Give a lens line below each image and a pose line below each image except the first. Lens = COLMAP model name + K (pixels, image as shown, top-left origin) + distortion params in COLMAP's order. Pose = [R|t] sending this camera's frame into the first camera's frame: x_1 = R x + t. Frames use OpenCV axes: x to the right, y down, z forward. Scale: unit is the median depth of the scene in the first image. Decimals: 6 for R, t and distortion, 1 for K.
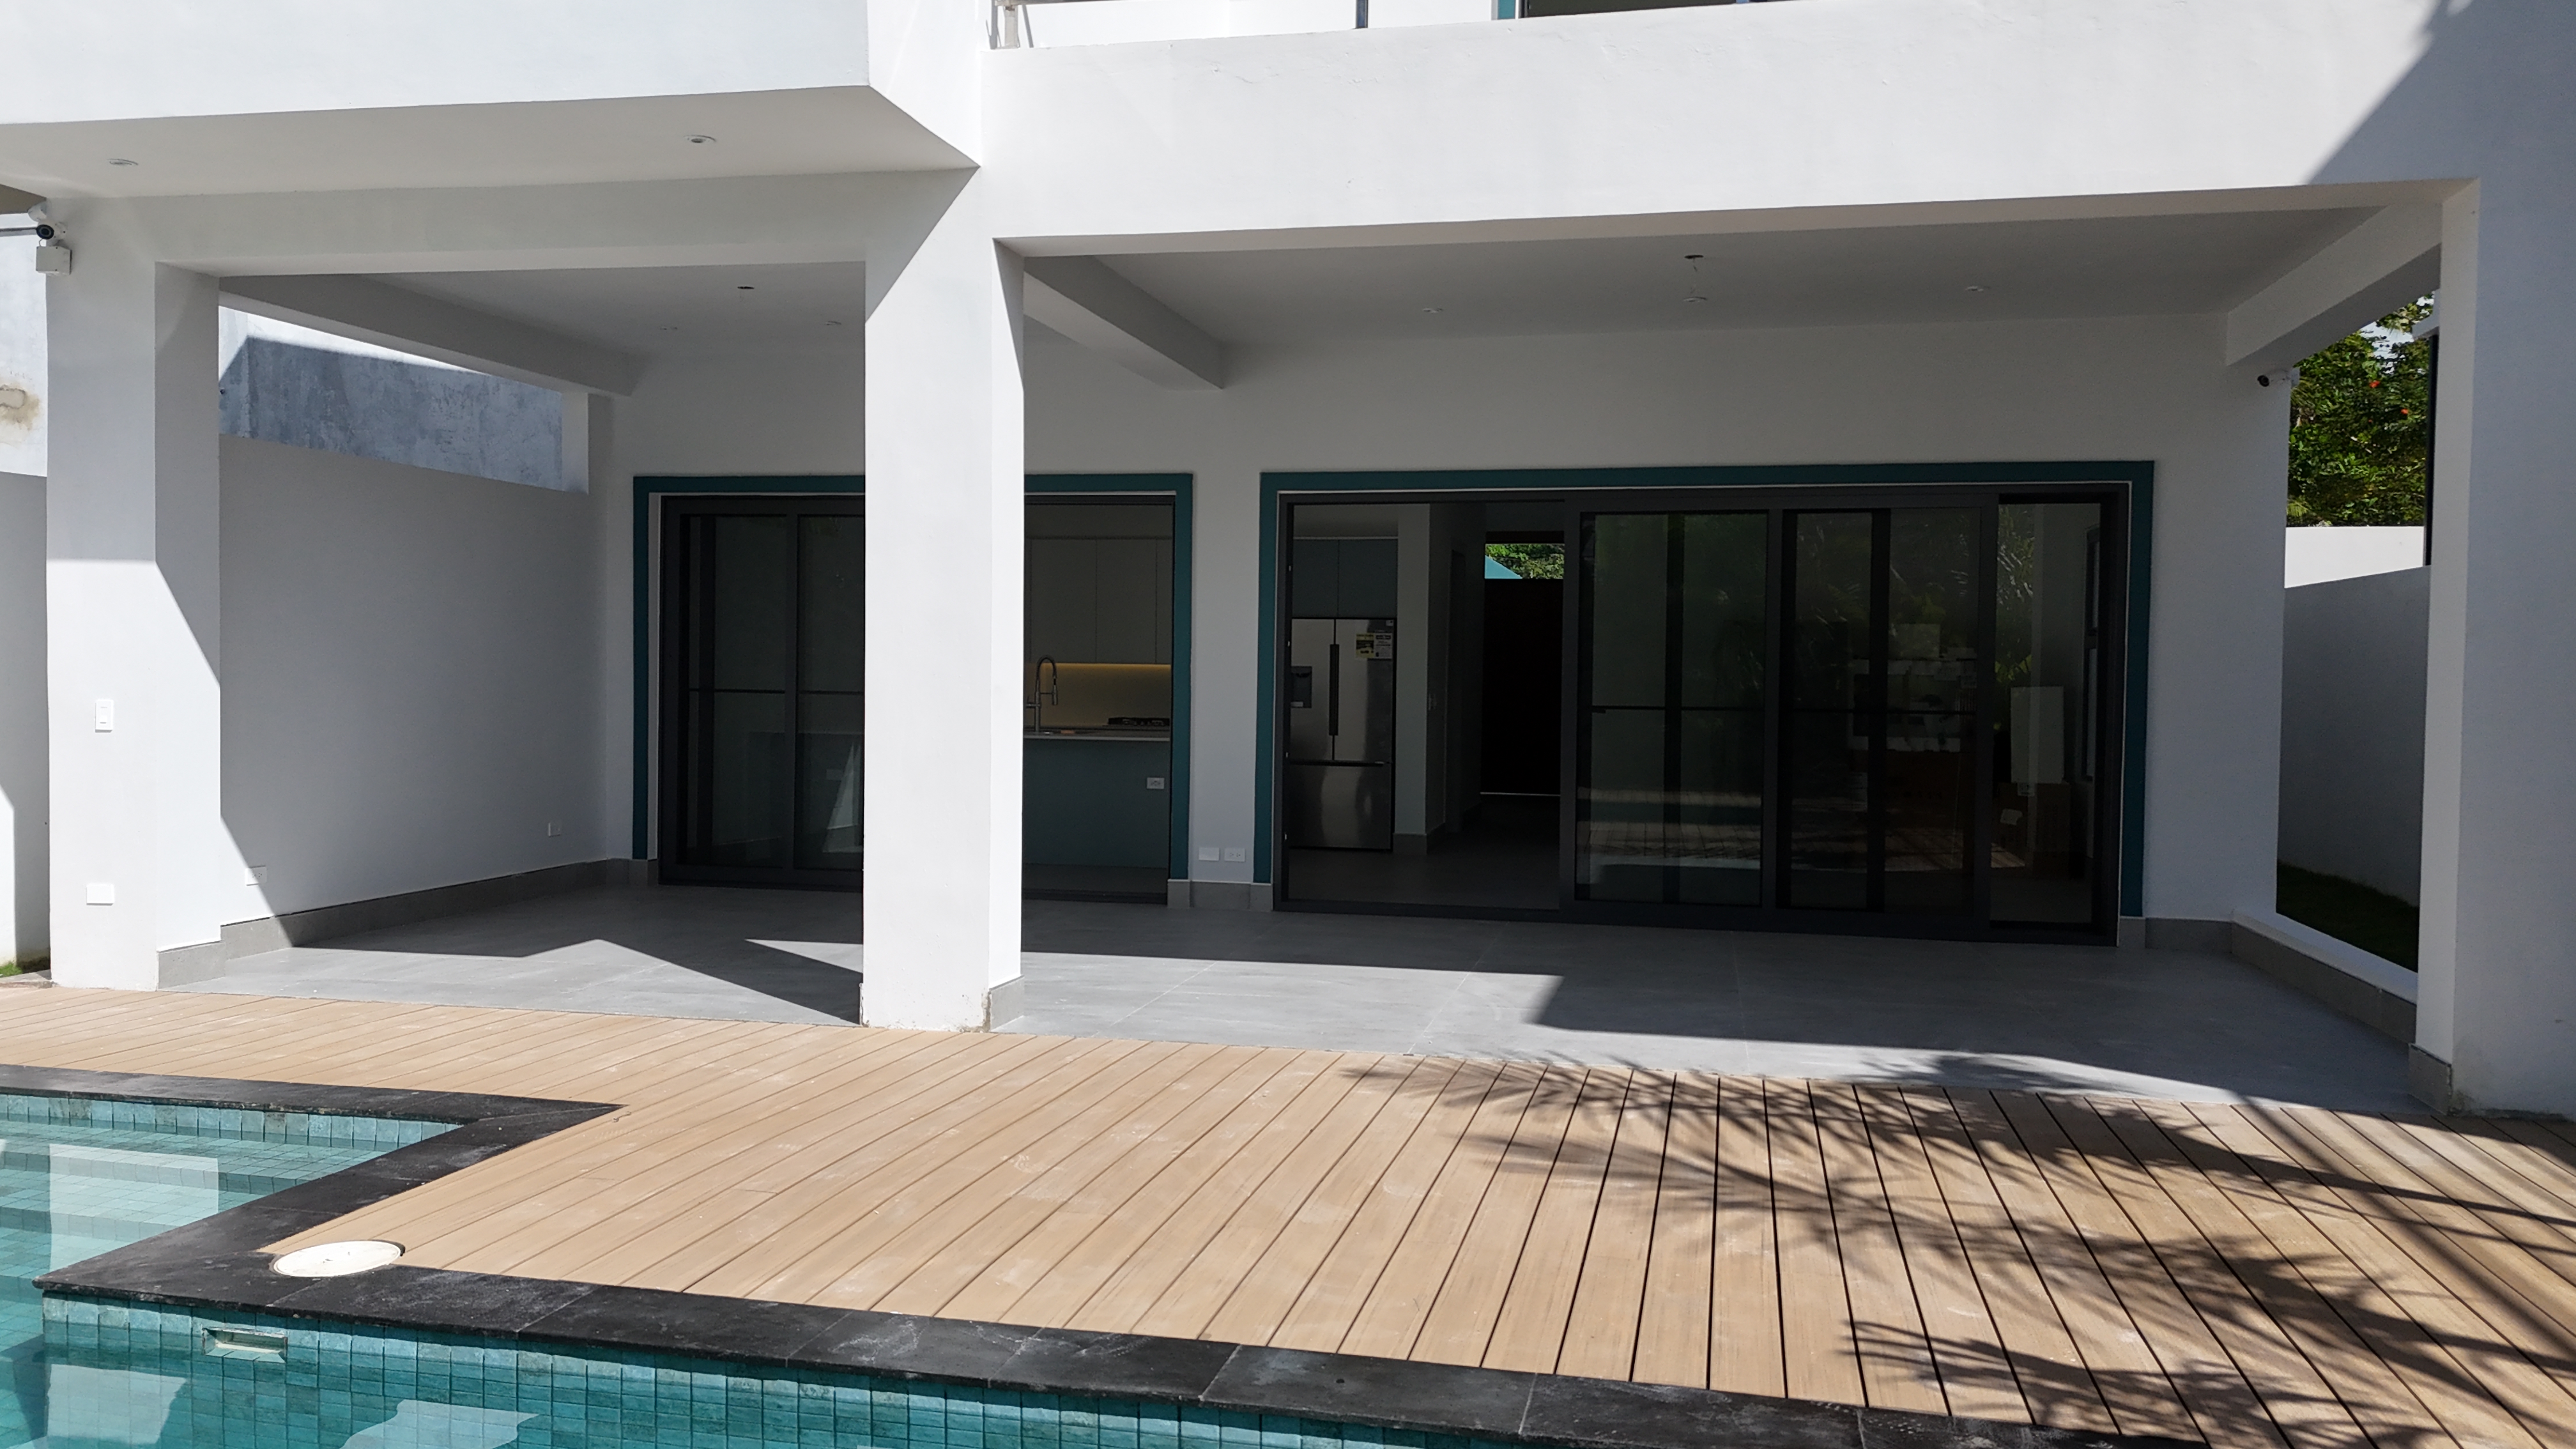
lens RADIAL K [[1899.9, 0, 1300.5], [0, 1899.9, 721.5], [0, 0, 1]] dist [0.072215, -0.076907]
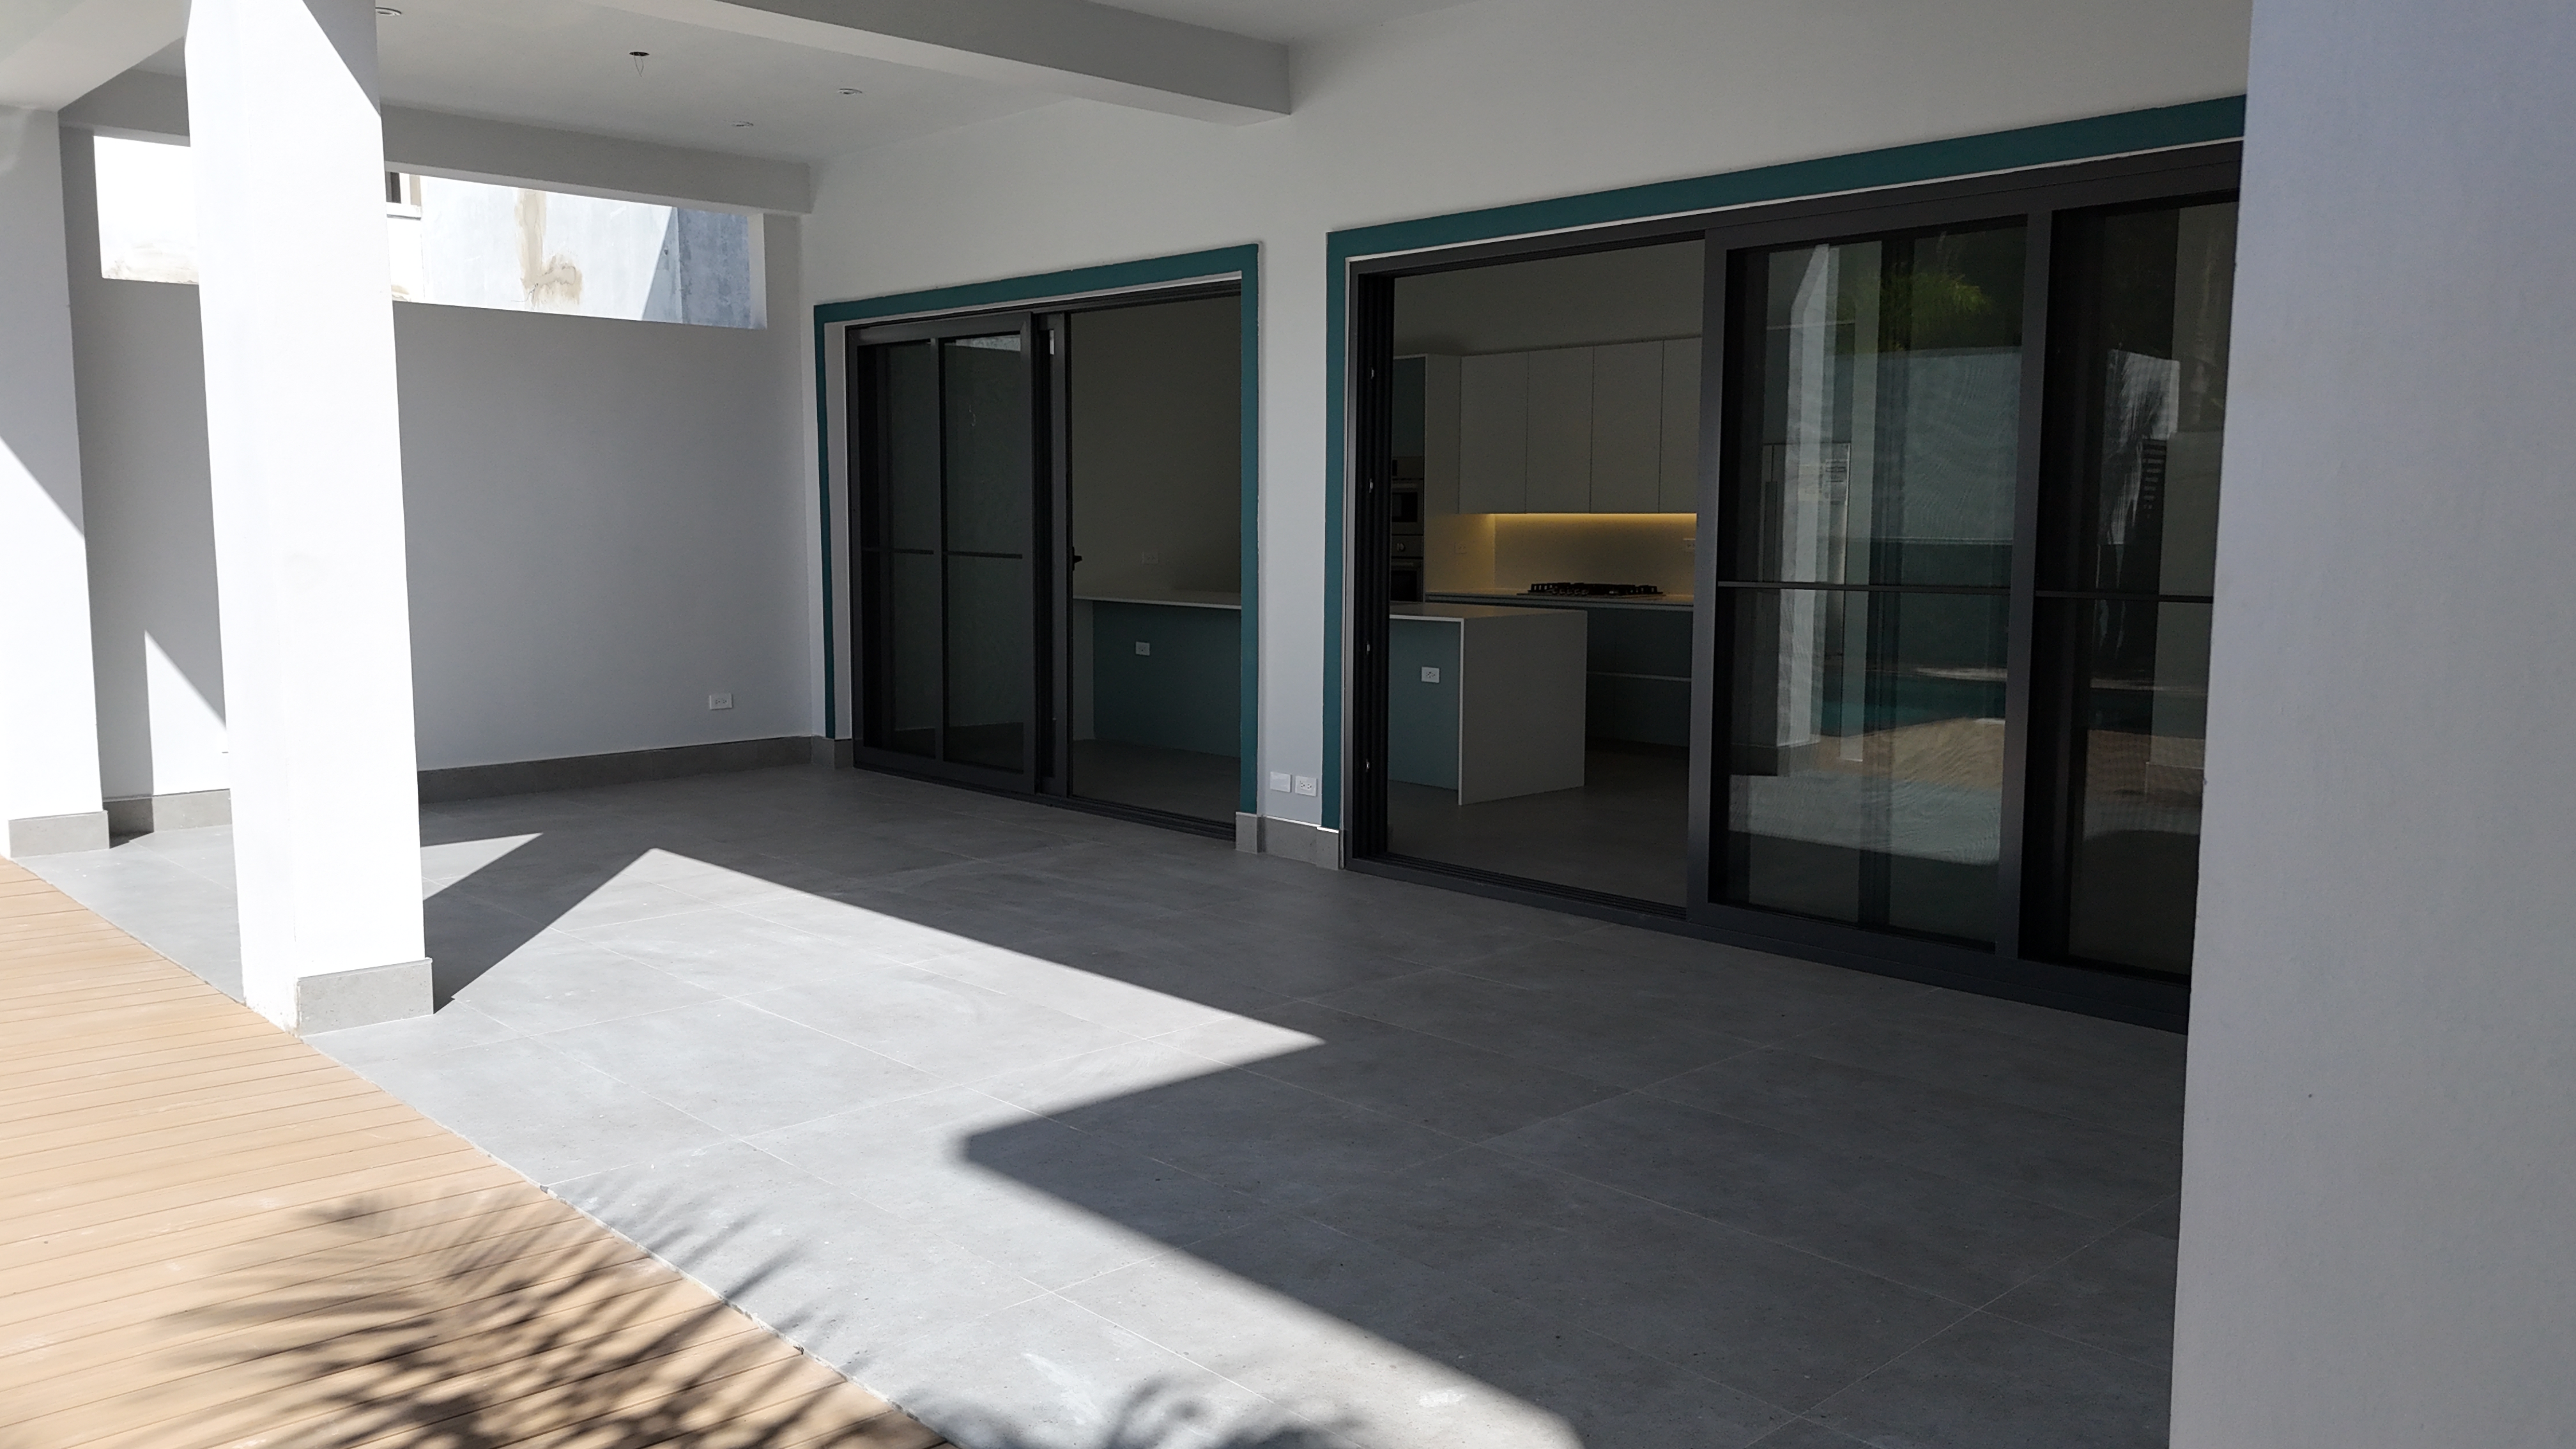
lens RADIAL K [[1899.9, 0, 1305.9], [0, 1899.9, 723.7], [0, 0, 1]] dist [0.072215, -0.076907]
pose [[0.828243, 0.053319, -0.557826, 0.340460], [-0.008571, 0.996552, 0.082528, -0.010843], [0.560303, -0.063572, 0.825844, 0.388321]]
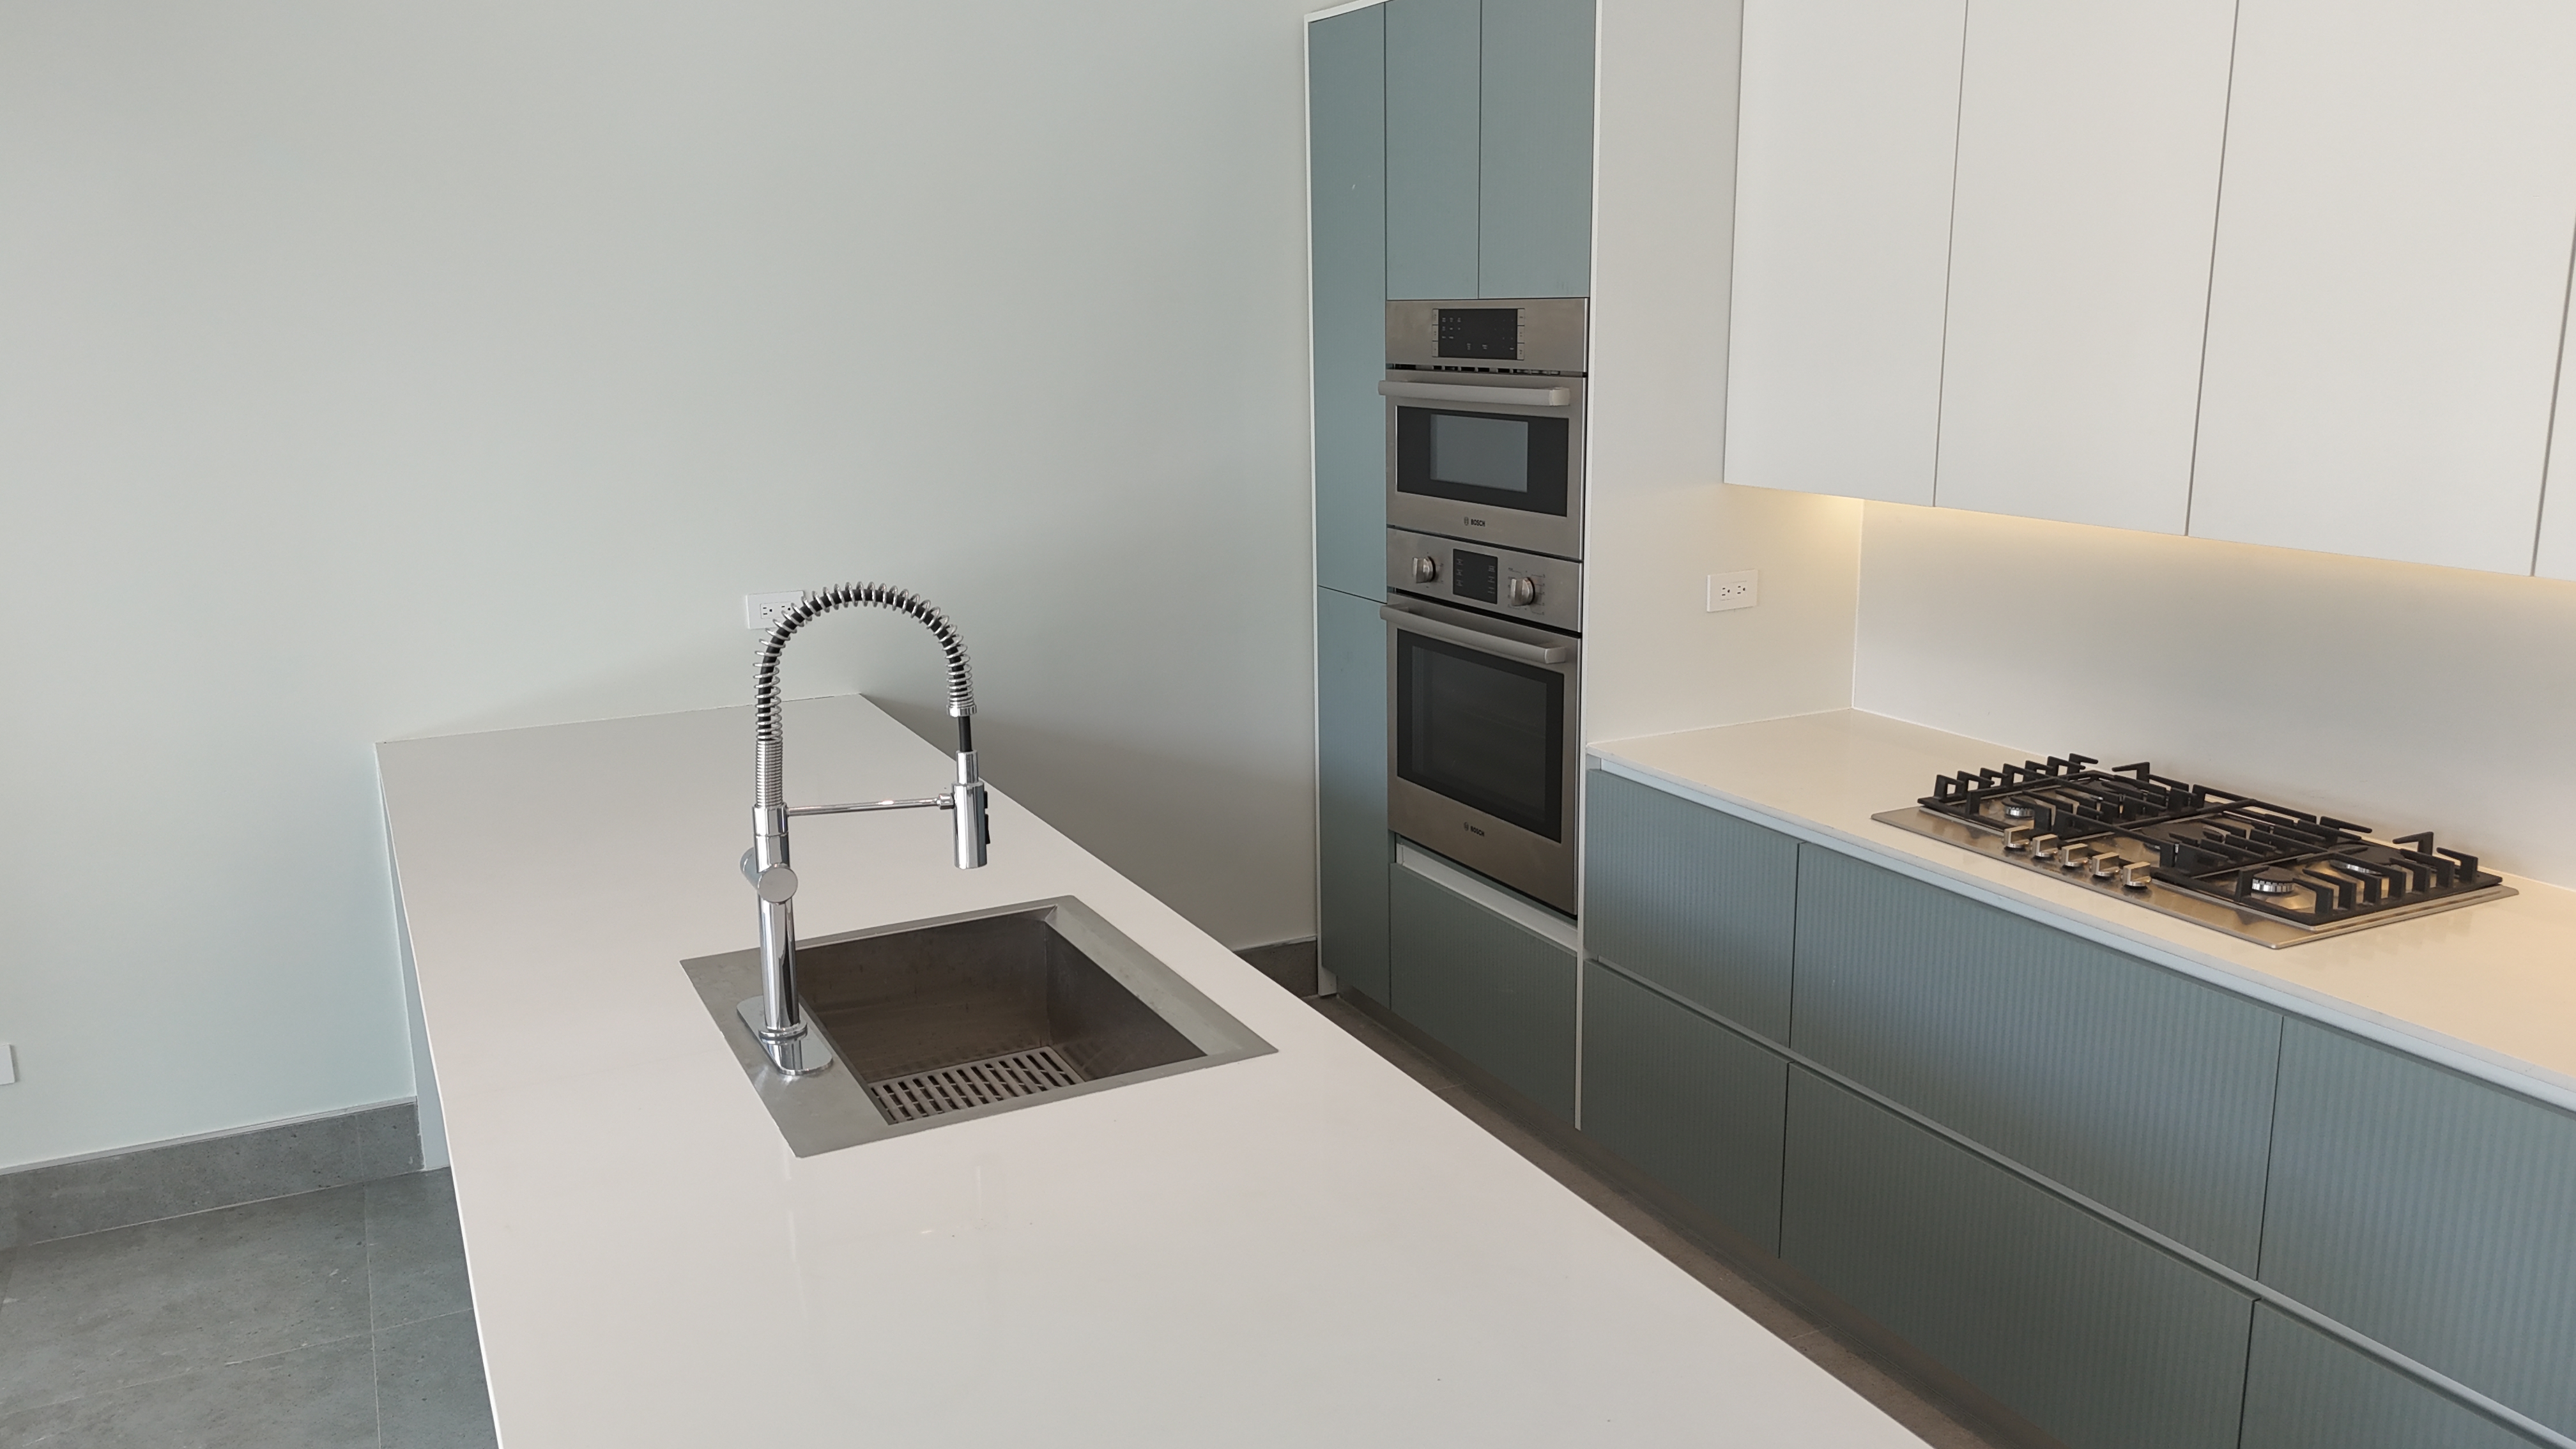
lens RADIAL K [[1899.9, 0, 1296.8], [0, 1899.9, 728.1], [0, 0, 1]] dist [0.072215, -0.076907]
pose [[0.628553, 0.148494, -0.763460, 0.023225], [-0.004916, 0.982344, 0.187020, -0.059845], [0.777752, -0.113799, 0.618185, 1.054276]]
